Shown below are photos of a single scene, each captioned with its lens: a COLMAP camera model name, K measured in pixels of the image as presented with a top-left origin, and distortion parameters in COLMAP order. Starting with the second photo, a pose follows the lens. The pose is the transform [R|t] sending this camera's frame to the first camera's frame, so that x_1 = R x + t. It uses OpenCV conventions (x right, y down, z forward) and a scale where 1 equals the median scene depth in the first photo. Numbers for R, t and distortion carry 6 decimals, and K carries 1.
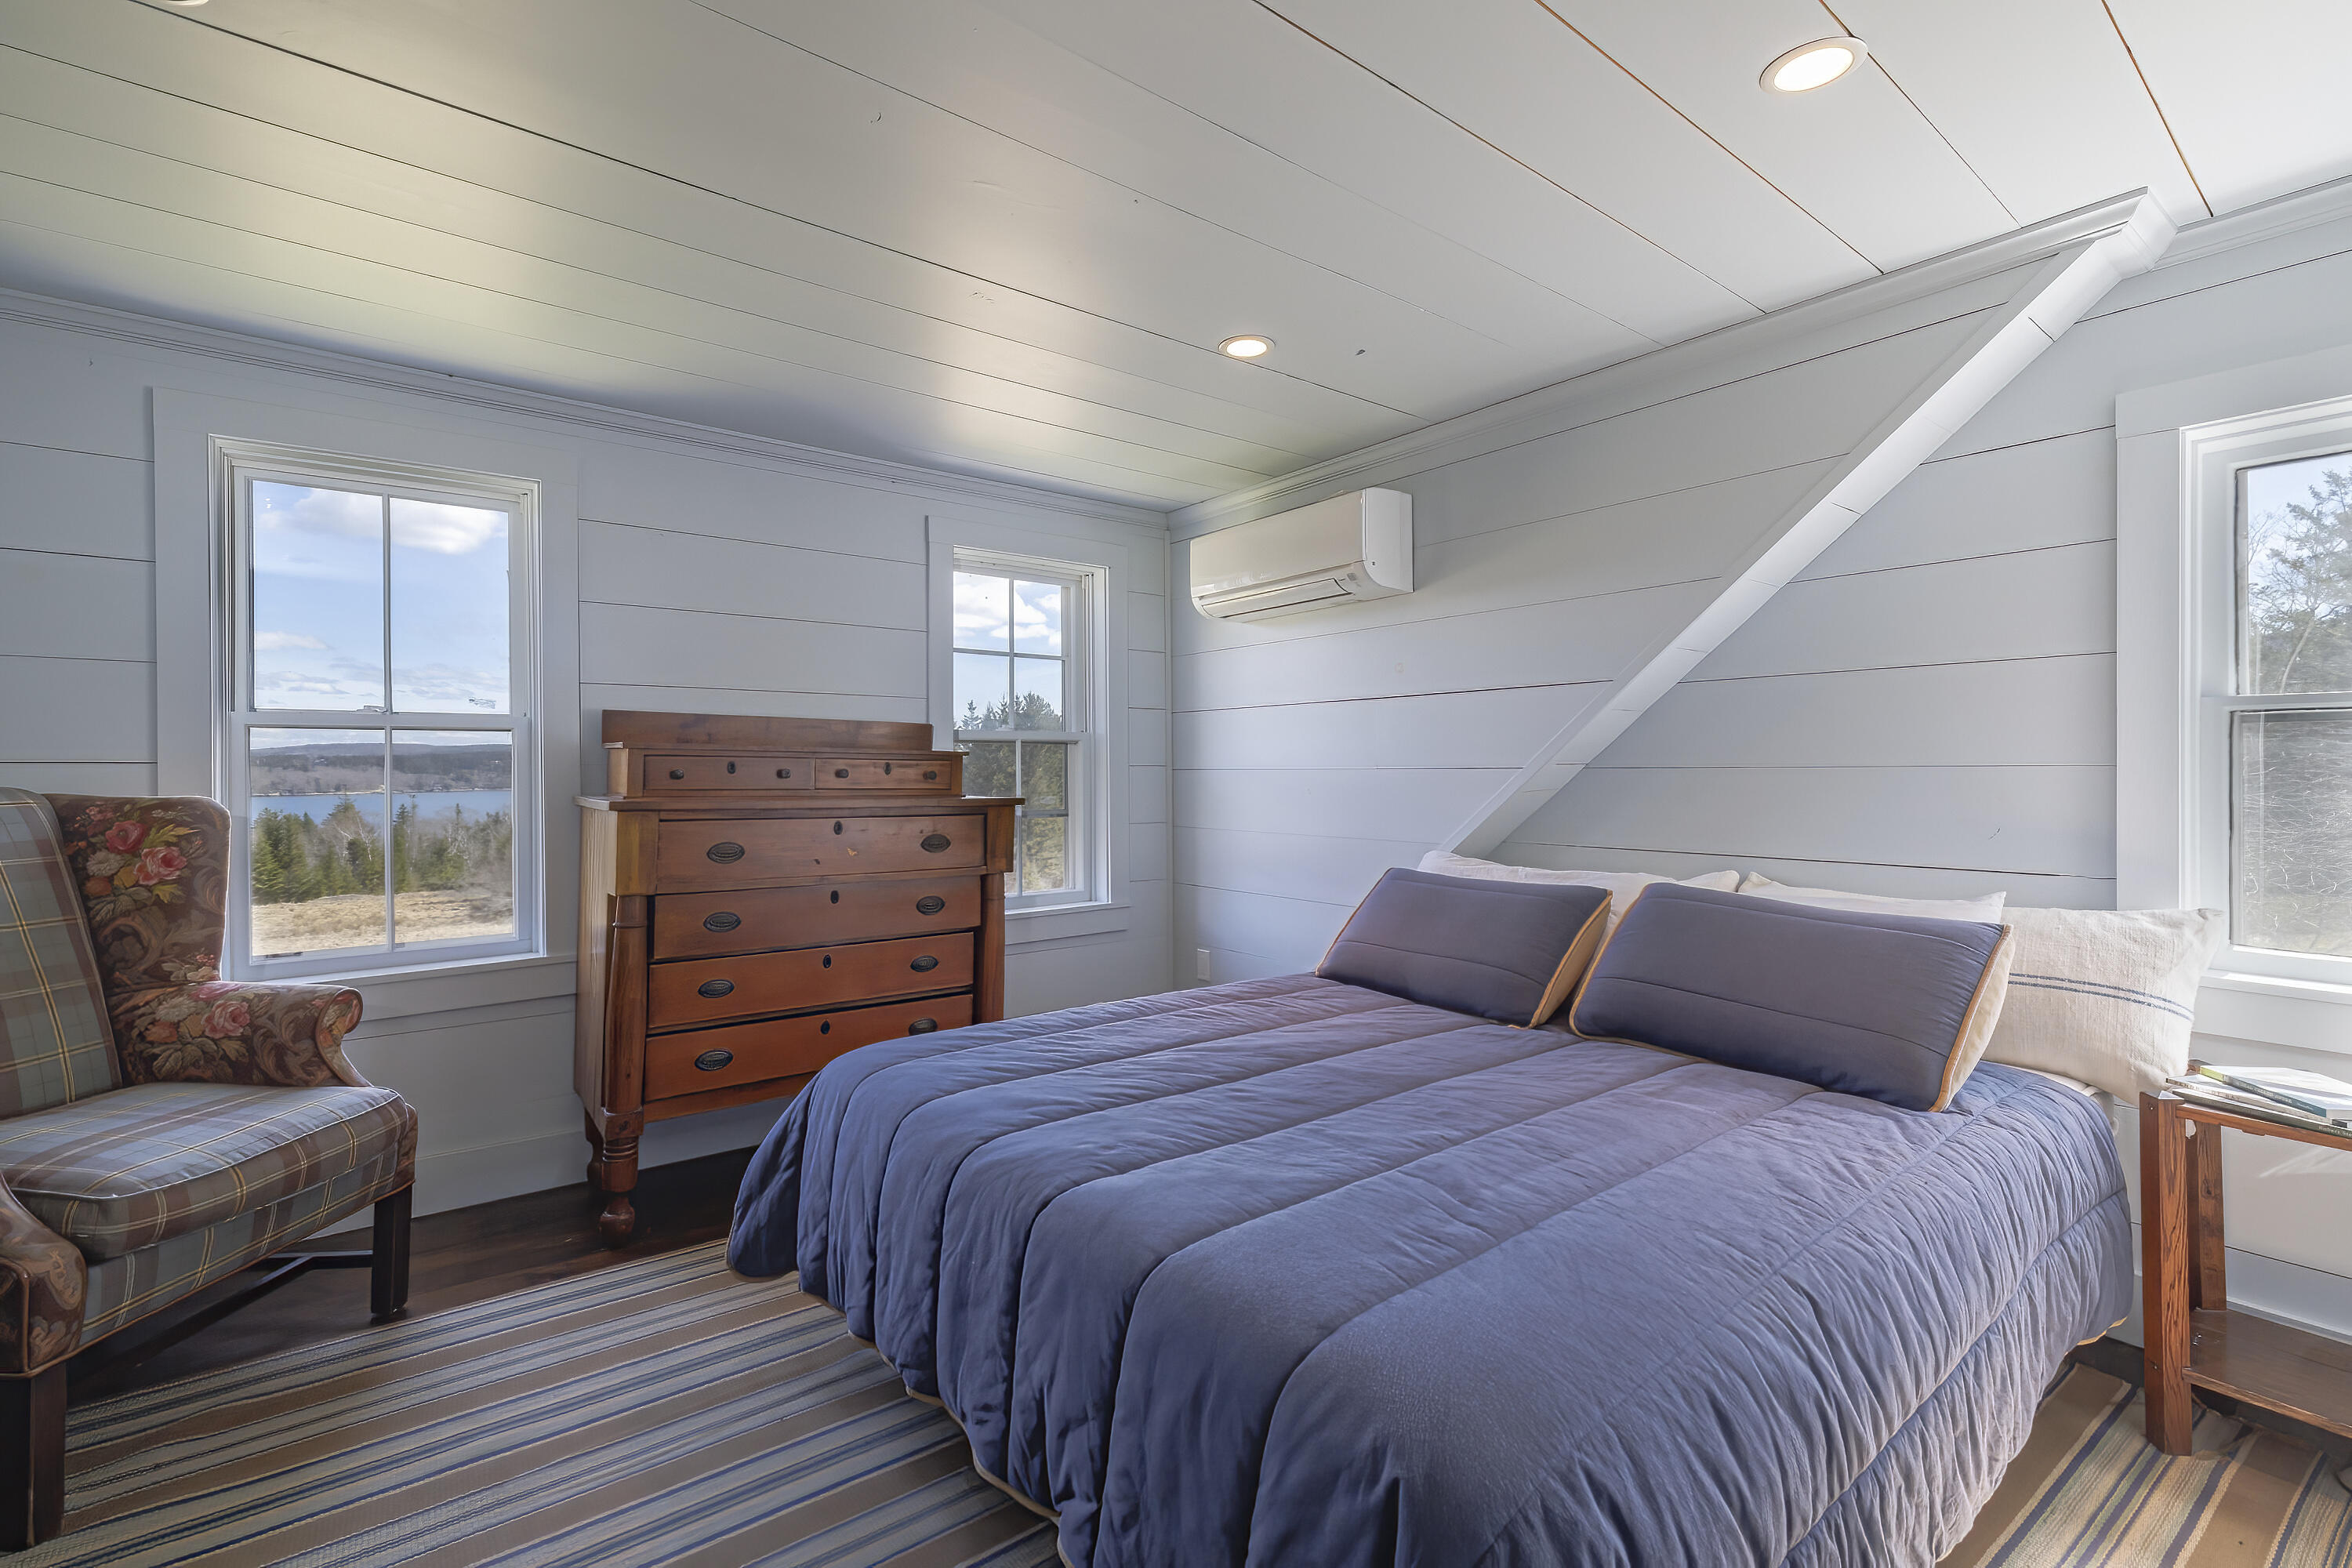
lens RADIAL K [[1029.6, 0, 1176.0], [0, 1029.6, 784.0], [0, 0, 1]] dist [-0.000036, 0.000141]
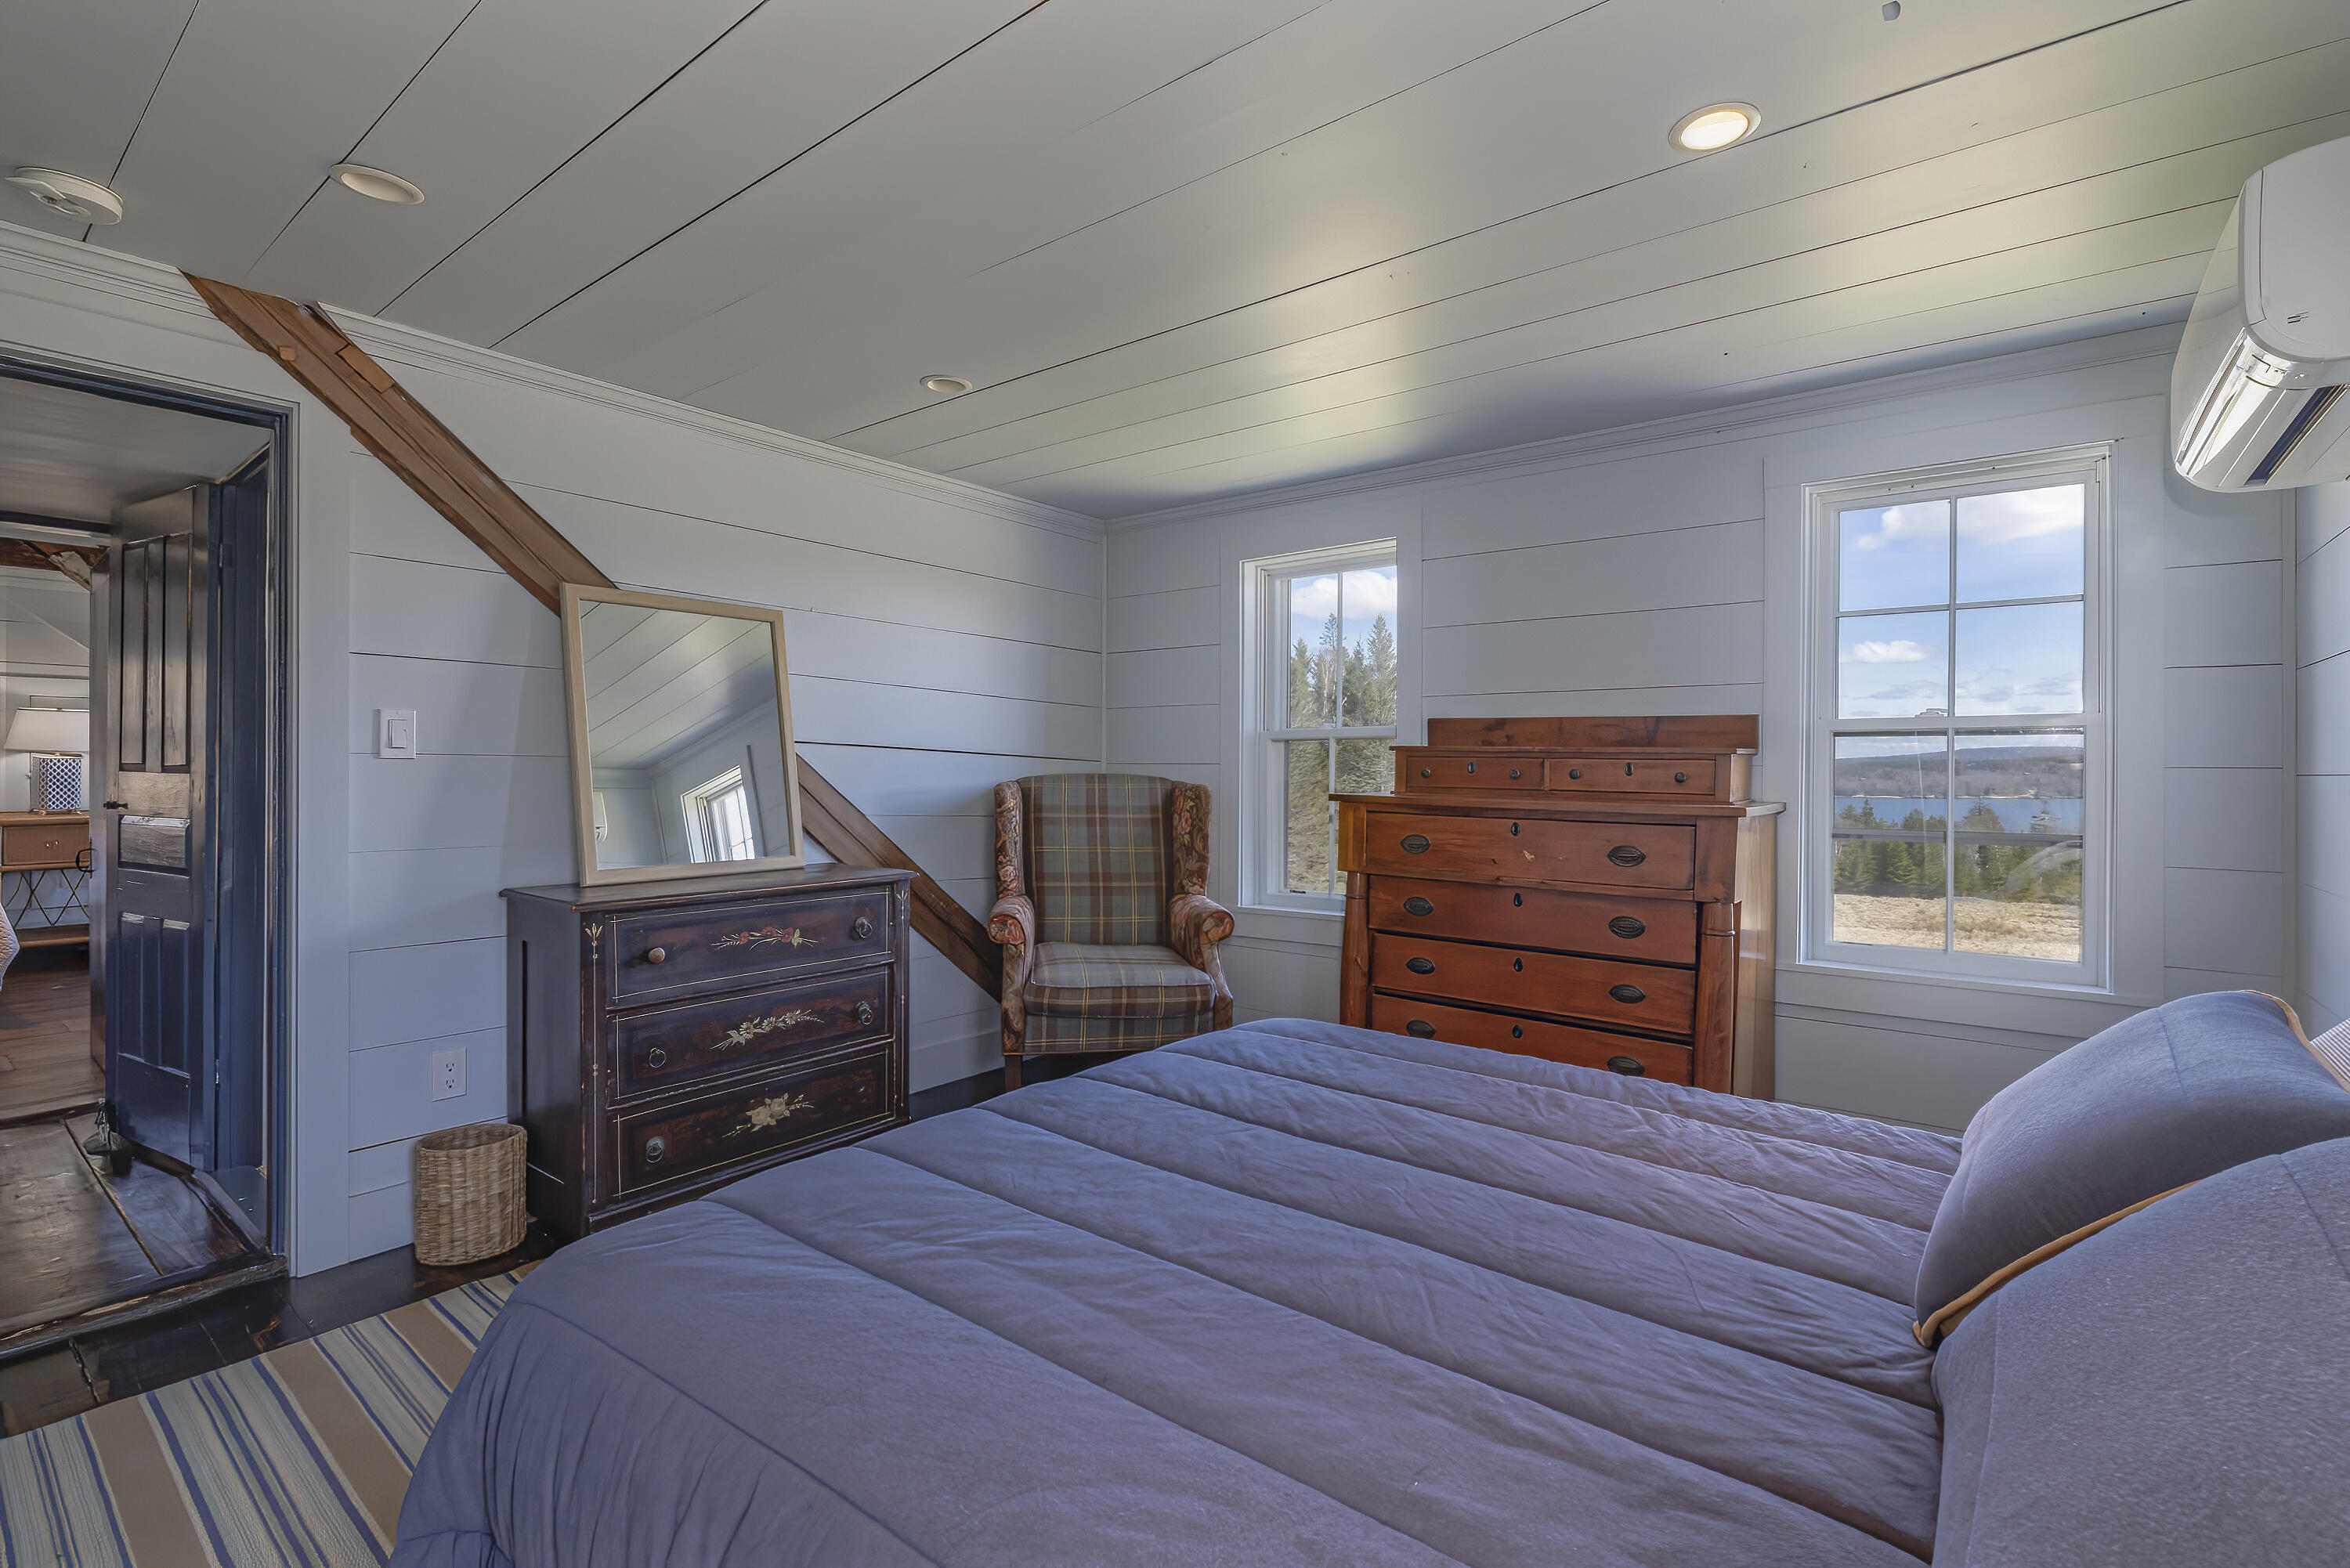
lens RADIAL K [[1042.0, 0, 1175.0], [0, 1042.0, 784.0], [0, 0, 1]] dist [0.000590, 0.000173]
pose [[0.238097, 0.016149, -0.971107, 0.509885], [-0.019647, 0.999737, 0.011808, -0.005307], [0.971043, 0.016267, 0.238351, 0.410829]]
